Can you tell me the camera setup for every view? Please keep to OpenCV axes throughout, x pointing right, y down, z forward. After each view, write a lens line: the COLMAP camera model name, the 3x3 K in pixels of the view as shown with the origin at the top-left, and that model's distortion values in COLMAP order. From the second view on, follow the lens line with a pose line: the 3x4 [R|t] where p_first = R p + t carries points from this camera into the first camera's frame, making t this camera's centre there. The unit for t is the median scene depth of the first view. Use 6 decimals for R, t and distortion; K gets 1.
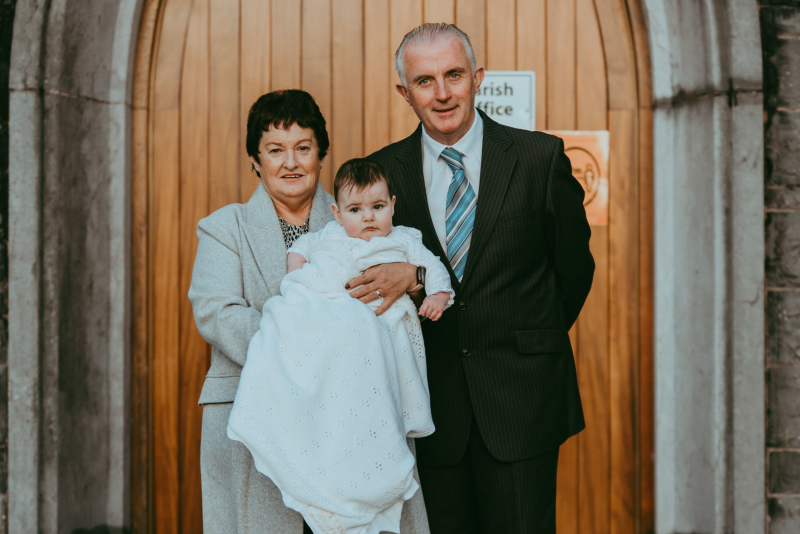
lens RADIAL K [[2376.4, 0, 433.7], [0, 2376.4, 263.0], [0, 0, 1]] dist [-0.000243, 0.000000]
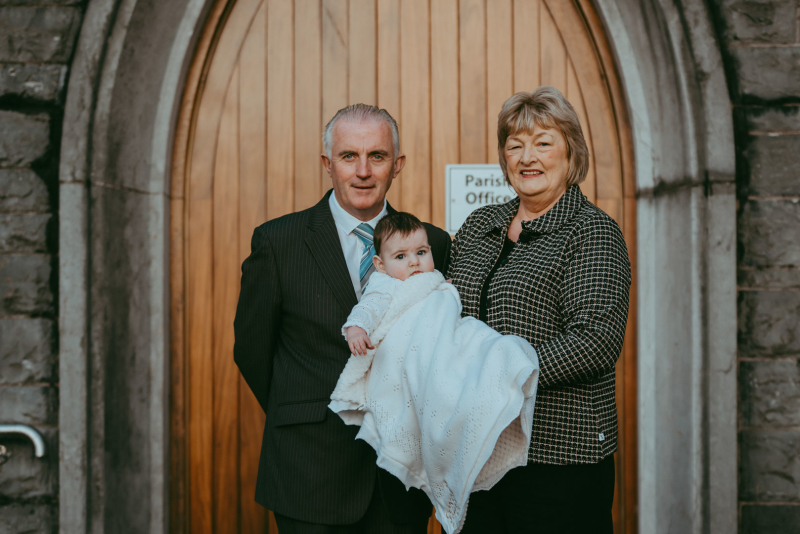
lens RADIAL K [[2092.4, 0, 434.5], [0, 2092.4, 348.4], [0, 0, 1]] dist [0.036920, 0.000000]
pose [[0.999998, -0.001529, -0.000902, -0.001903], [0.001535, 0.999975, 0.006892, -0.001163], [0.000892, -0.006894, 0.999976, 0.016671]]
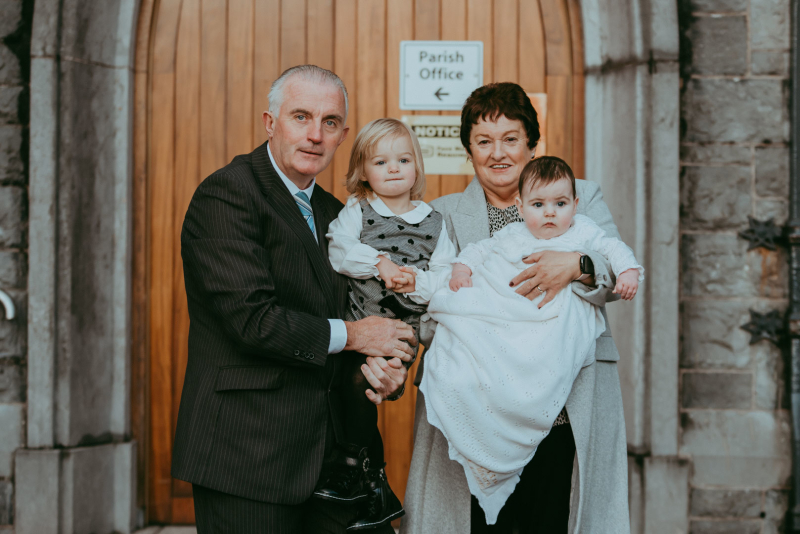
lens RADIAL K [[2239.3, 0, 338.6], [0, 2239.3, 219.2], [0, 0, 1]] dist [-0.025919, 0.000000]
pose [[0.999661, 0.007407, -0.024966, 0.000502], [-0.007254, 0.999954, 0.006211, -0.000865], [0.025011, -0.006028, 0.999669, -0.094130]]
